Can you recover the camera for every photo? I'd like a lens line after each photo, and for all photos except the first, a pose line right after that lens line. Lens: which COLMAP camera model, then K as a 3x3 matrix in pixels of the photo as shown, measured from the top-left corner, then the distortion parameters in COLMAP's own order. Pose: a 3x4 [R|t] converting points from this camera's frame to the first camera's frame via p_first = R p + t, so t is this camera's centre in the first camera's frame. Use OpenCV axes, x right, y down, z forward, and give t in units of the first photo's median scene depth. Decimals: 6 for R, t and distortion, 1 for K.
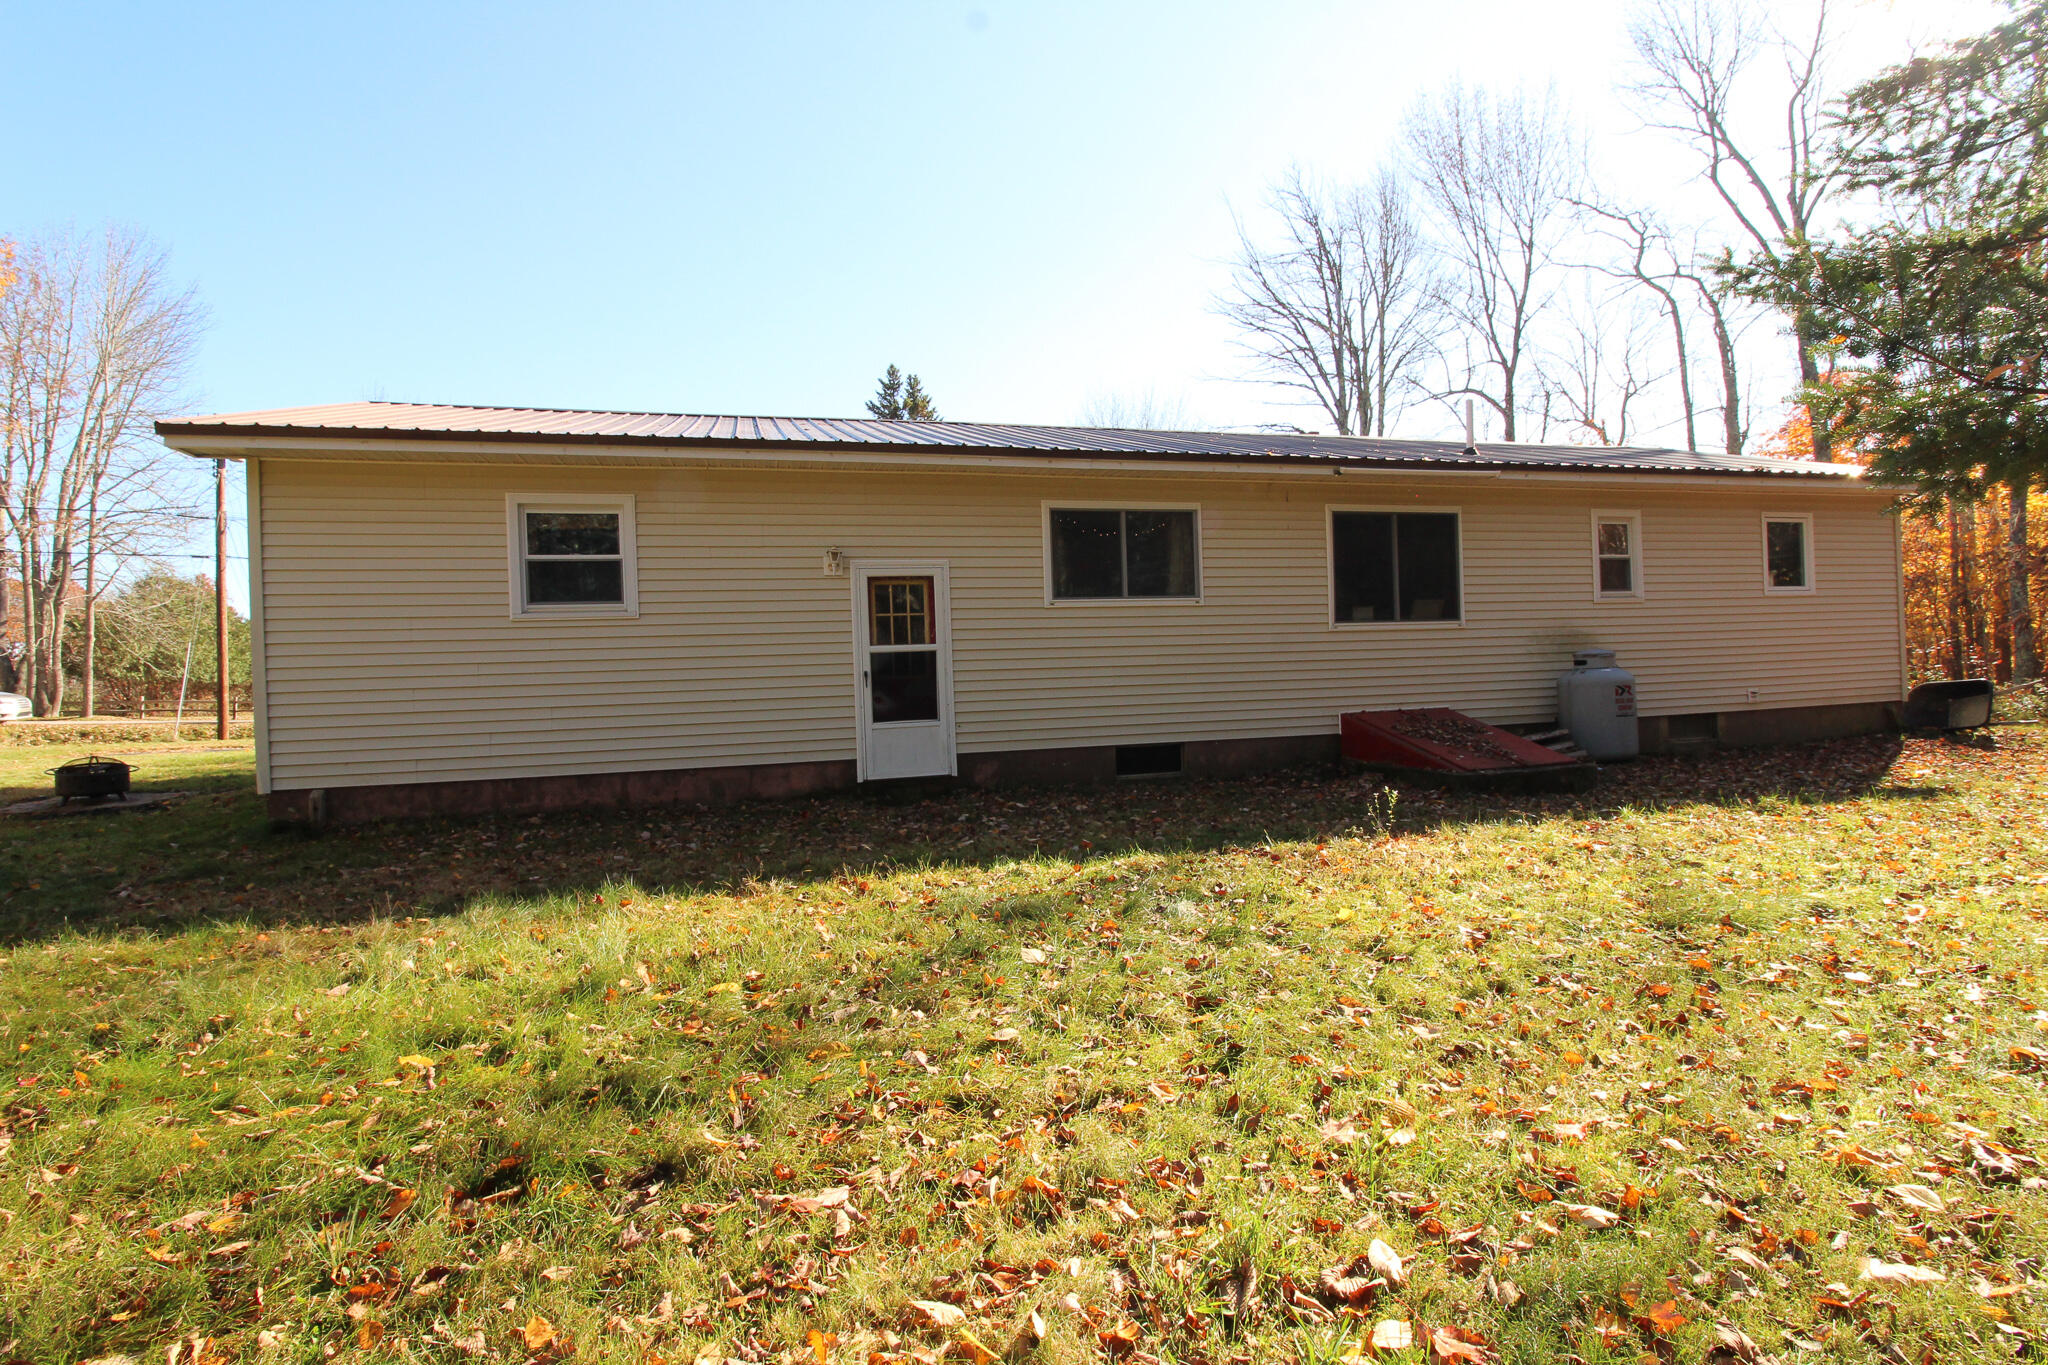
lens RADIAL K [[923.5, 0, 1023.8], [0, 923.5, 654.9], [0, 0, 1]] dist [0.002029, 0.000140]
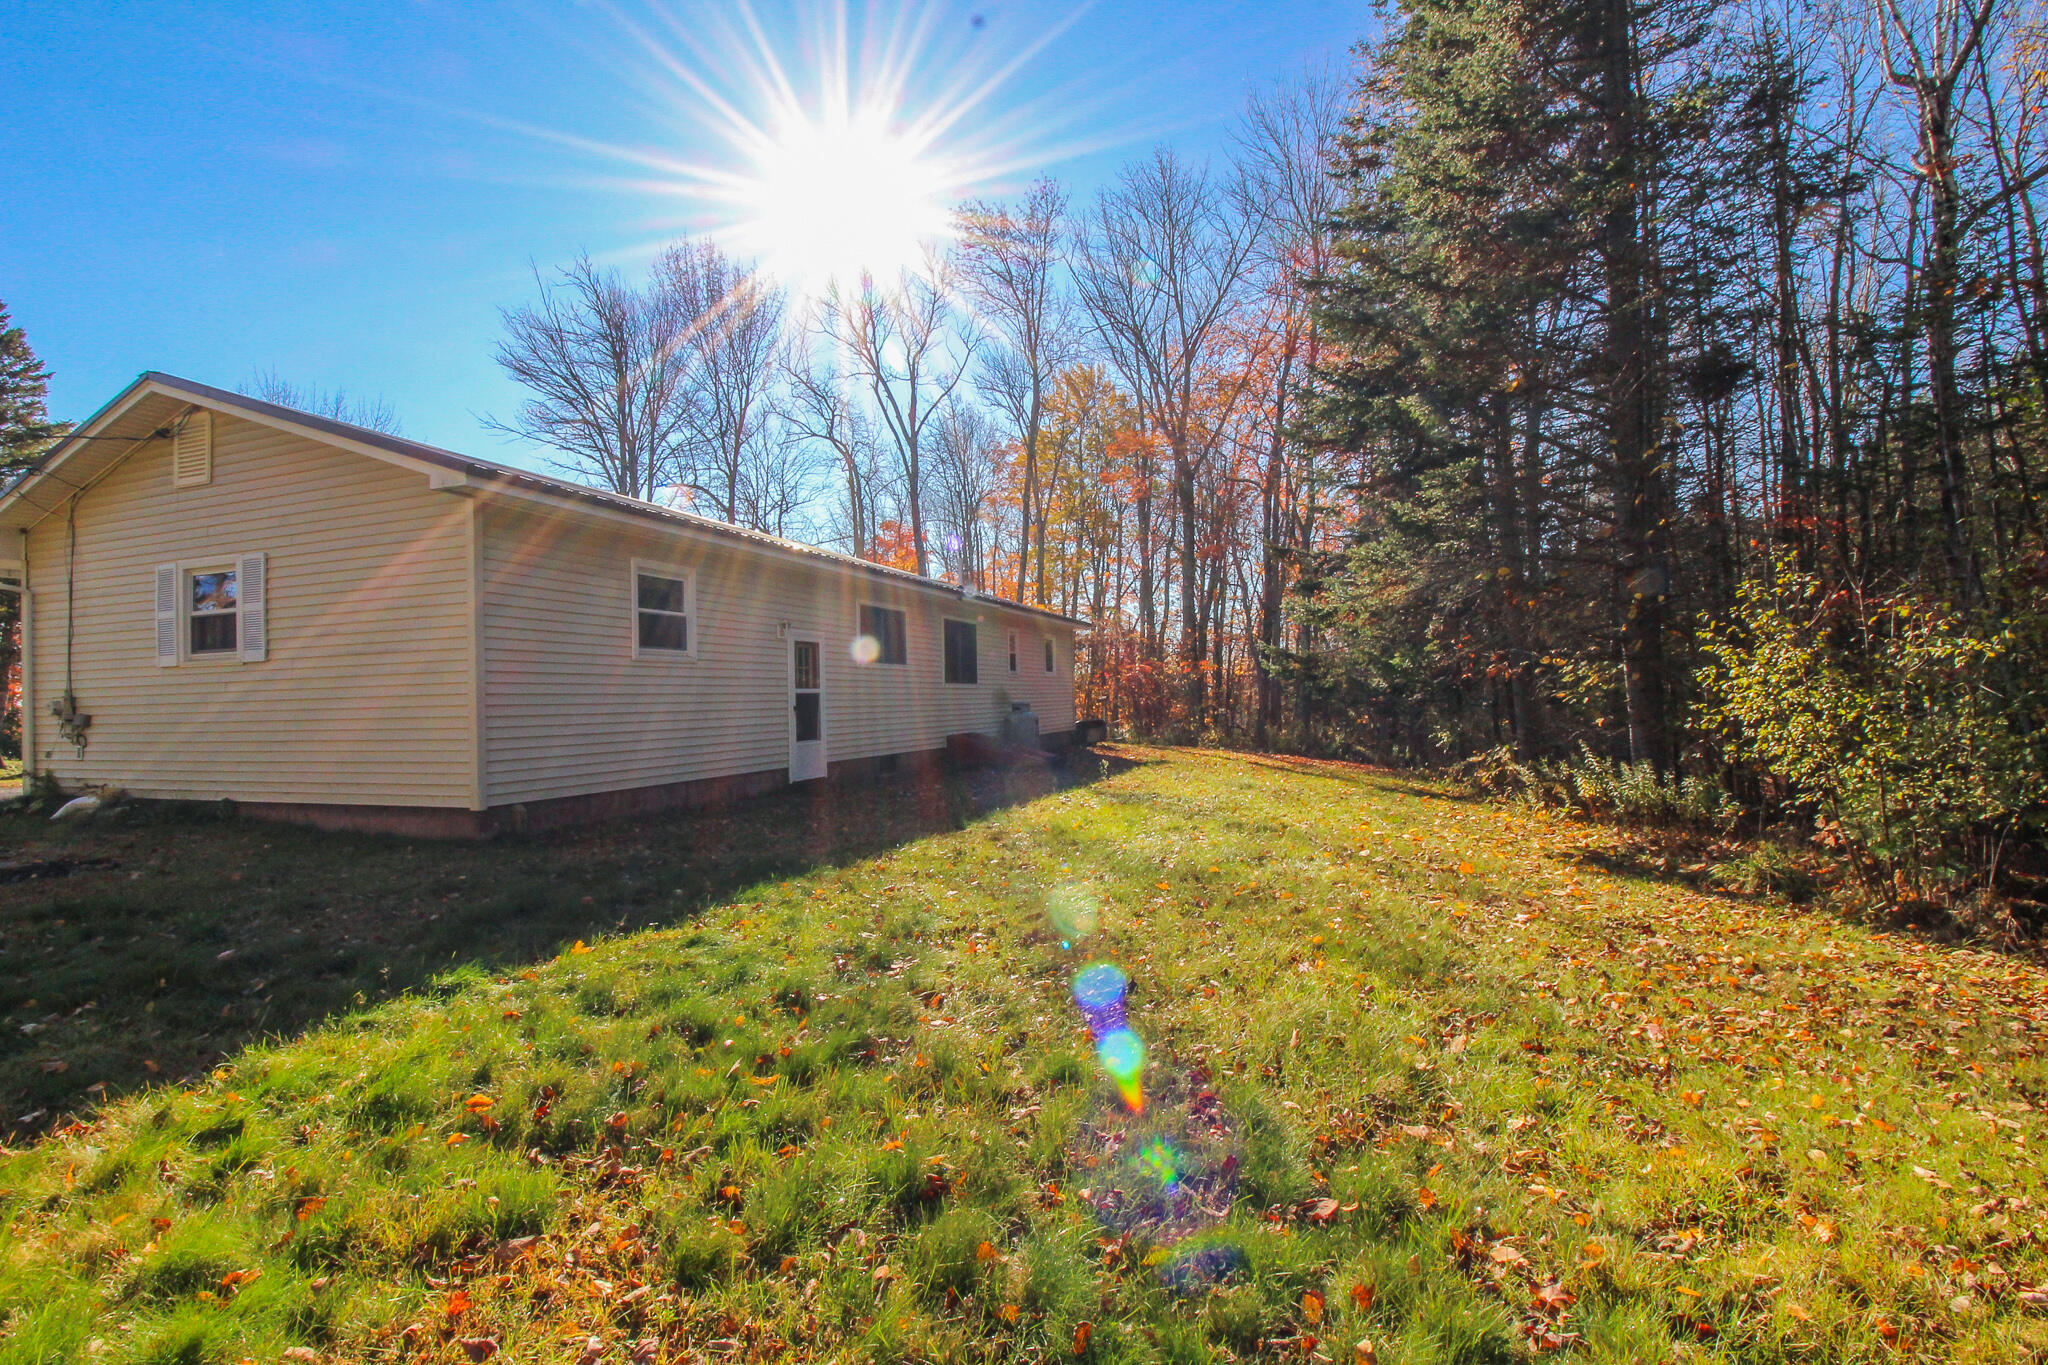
lens RADIAL K [[944.1, 0, 1005.8], [0, 944.1, 684.1], [0, 0, 1]] dist [0.004583, -0.014607]
pose [[0.573293, 0.032243, 0.818716, -1.171947], [-0.009982, 0.999426, -0.032370, 0.026777], [-0.819290, 0.010385, 0.573286, -0.121547]]
